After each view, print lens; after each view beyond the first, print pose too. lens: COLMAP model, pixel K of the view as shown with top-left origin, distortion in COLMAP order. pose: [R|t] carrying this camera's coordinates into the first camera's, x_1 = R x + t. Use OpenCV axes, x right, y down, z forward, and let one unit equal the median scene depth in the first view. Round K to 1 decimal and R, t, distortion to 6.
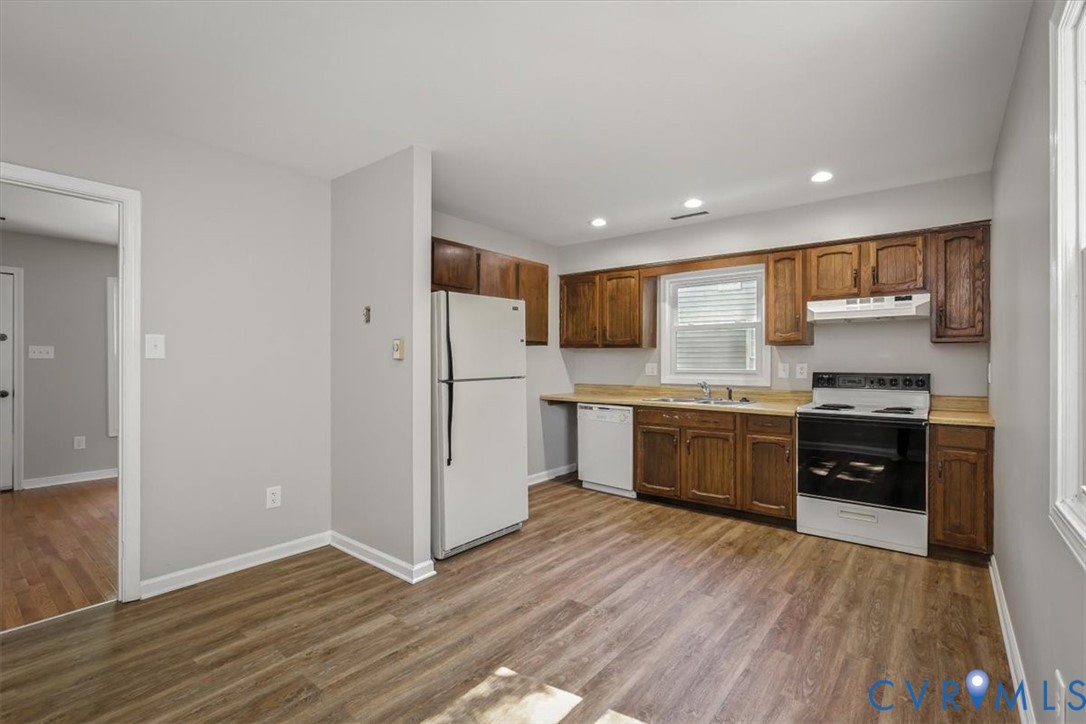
lens RADIAL K [[493.6, 0, 552.2], [0, 493.6, 362.4], [0, 0, 1]] dist [0.000249, -0.000009]
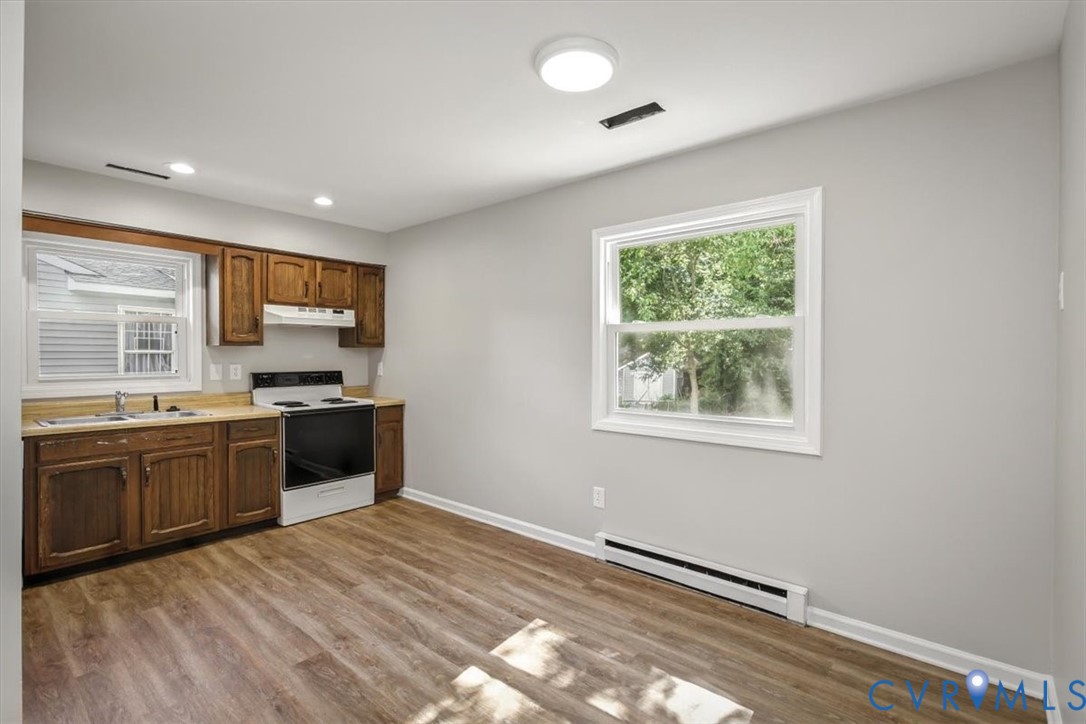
lens RADIAL K [[513.8, 0, 557.6], [0, 513.8, 358.6], [0, 0, 1]] dist [-0.002709, 0.000084]
pose [[0.023913, -0.010803, 0.999656, -0.617194], [-0.001028, 0.999941, 0.010830, -0.026214], [-0.999714, -0.001287, 0.023901, 0.426047]]
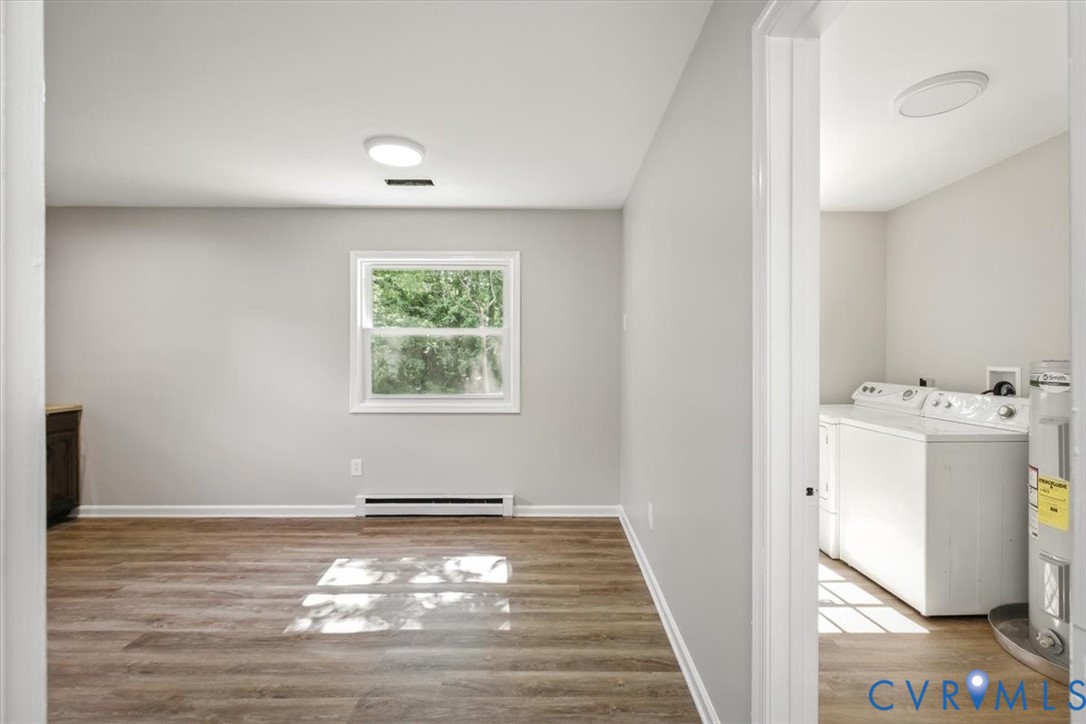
lens RADIAL K [[488.7, 0, 557.4], [0, 488.7, 359.9], [0, 0, 1]] dist [-0.001873, -0.000068]
pose [[-0.634555, -0.006603, 0.772850, -0.833533], [-0.001633, 0.999973, 0.007202, -0.014005], [-0.772876, 0.003308, -0.634548, 0.741538]]
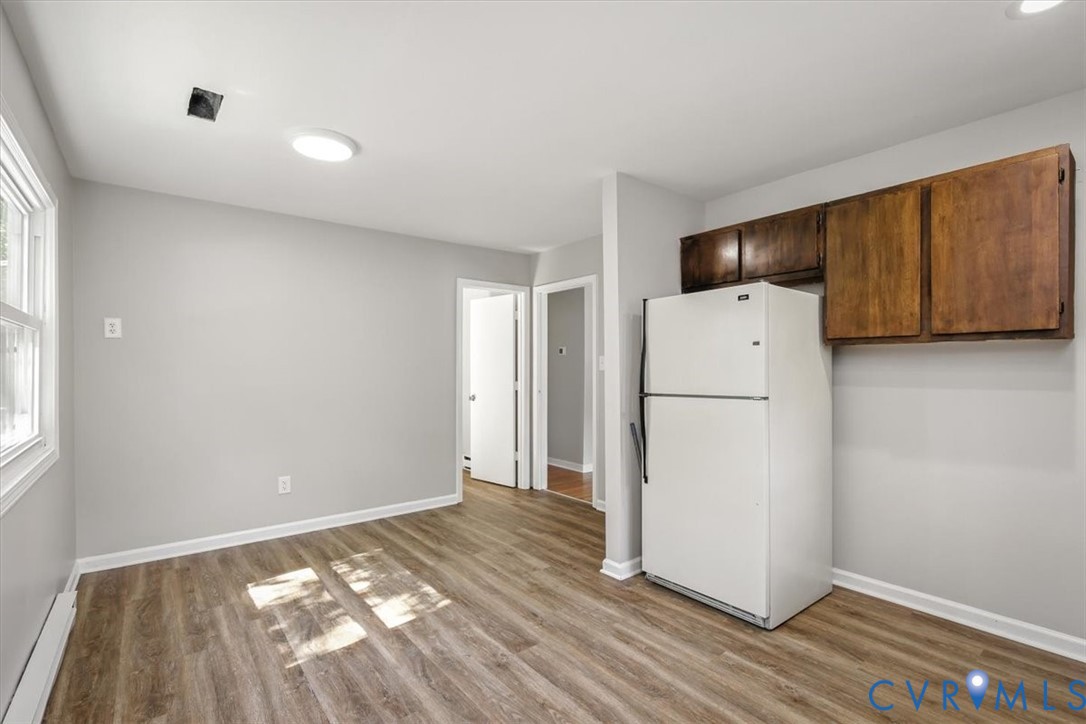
lens RADIAL K [[495.0, 0, 552.5], [0, 495.0, 352.5], [0, 0, 1]] dist [-0.002476, -0.000045]
pose [[-0.213638, -0.033215, -0.976348, 0.715511], [0.001230, 0.999412, -0.034269, -0.010227], [0.976912, -0.008522, -0.213472, 0.949928]]
